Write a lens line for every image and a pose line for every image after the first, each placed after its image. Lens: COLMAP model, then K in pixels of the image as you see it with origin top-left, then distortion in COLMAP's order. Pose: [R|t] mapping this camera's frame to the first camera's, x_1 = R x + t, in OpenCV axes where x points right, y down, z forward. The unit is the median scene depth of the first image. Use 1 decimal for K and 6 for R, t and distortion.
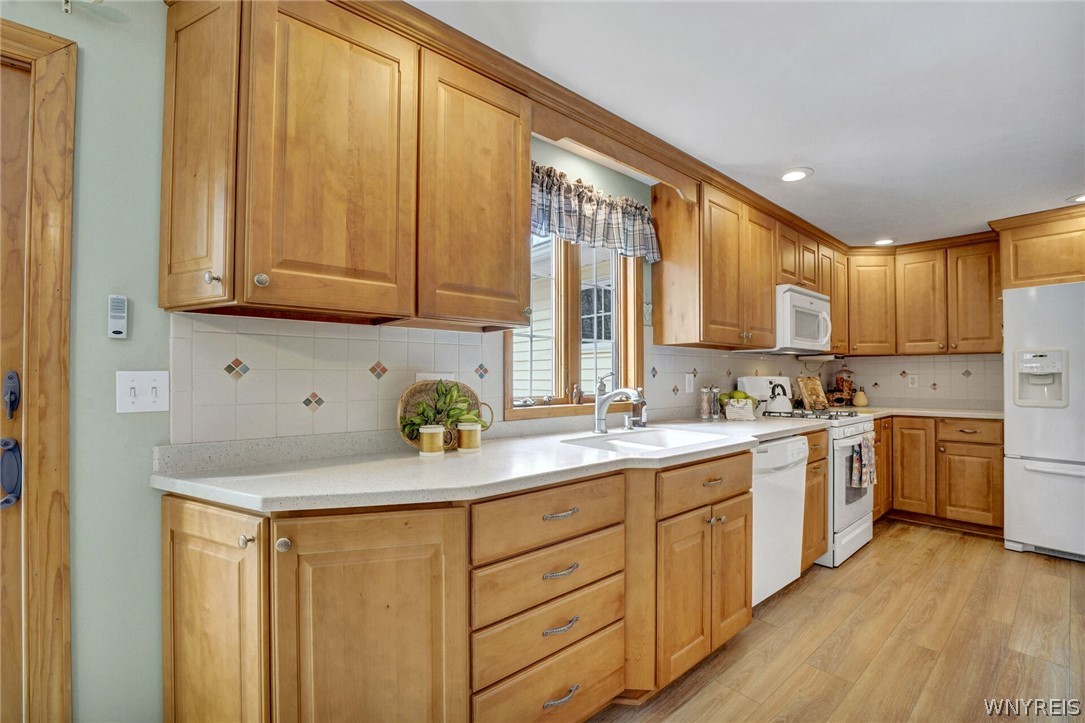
lens RADIAL K [[459.2, 0, 545.3], [0, 459.2, 370.4], [0, 0, 1]] dist [-0.015400, 0.000600]
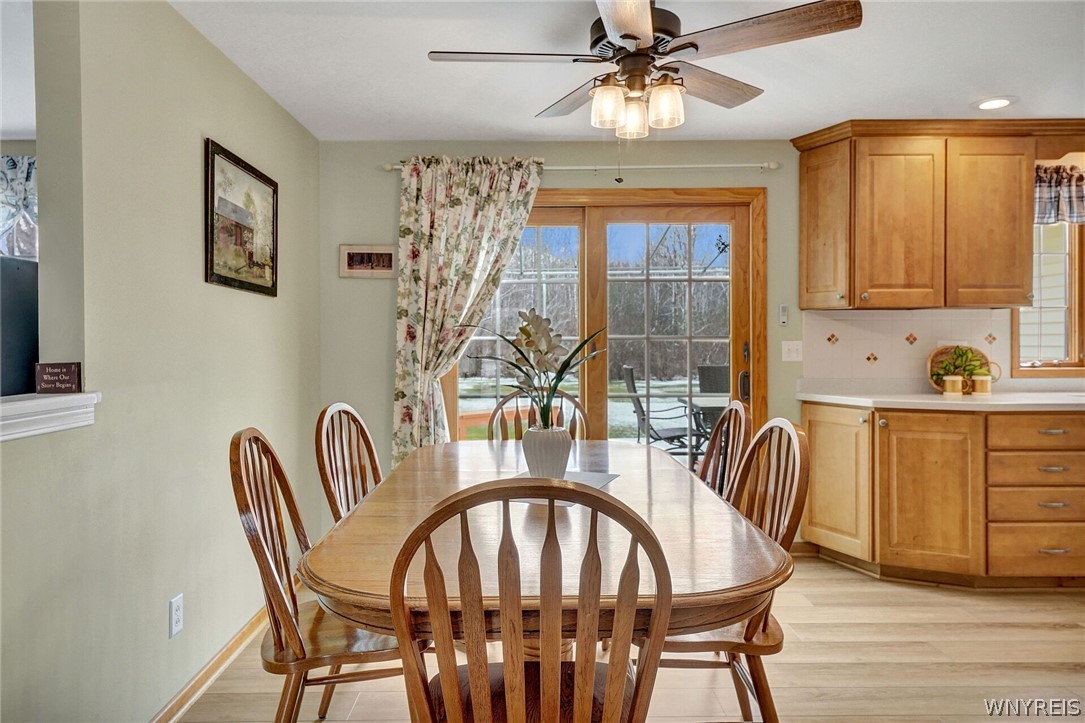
lens RADIAL K [[693.2, 0, 541.2], [0, 693.2, 342.7], [0, 0, 1]] dist [0.010491, -0.001373]
pose [[0.768040, 0.001422, -0.640400, 0.176025], [0.011377, 0.999809, 0.015865, -0.039874], [0.640300, -0.019471, 0.767878, -1.593554]]
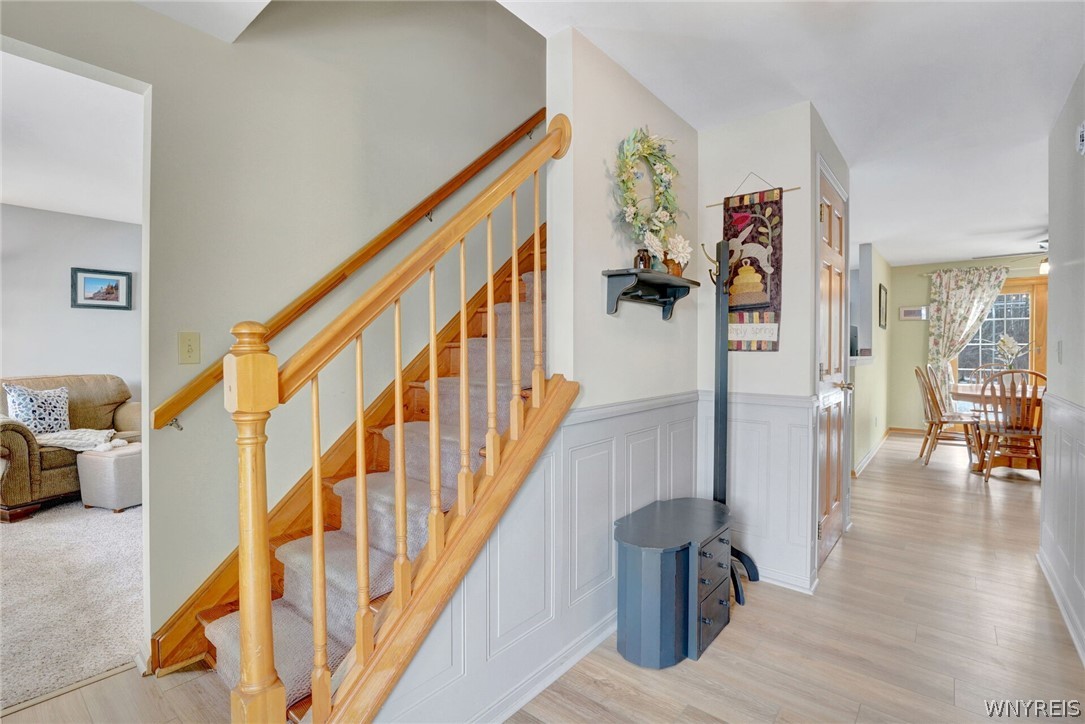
lens RADIAL K [[517.2, 0, 540.7], [0, 517.2, 355.1], [0, 0, 1]] dist [-0.003205, -0.001039]
pose [[0.181401, 0.012667, -0.983328, 1.891921], [0.009743, 0.999845, 0.014677, -0.028611], [0.983361, -0.012243, 0.181249, -3.993718]]
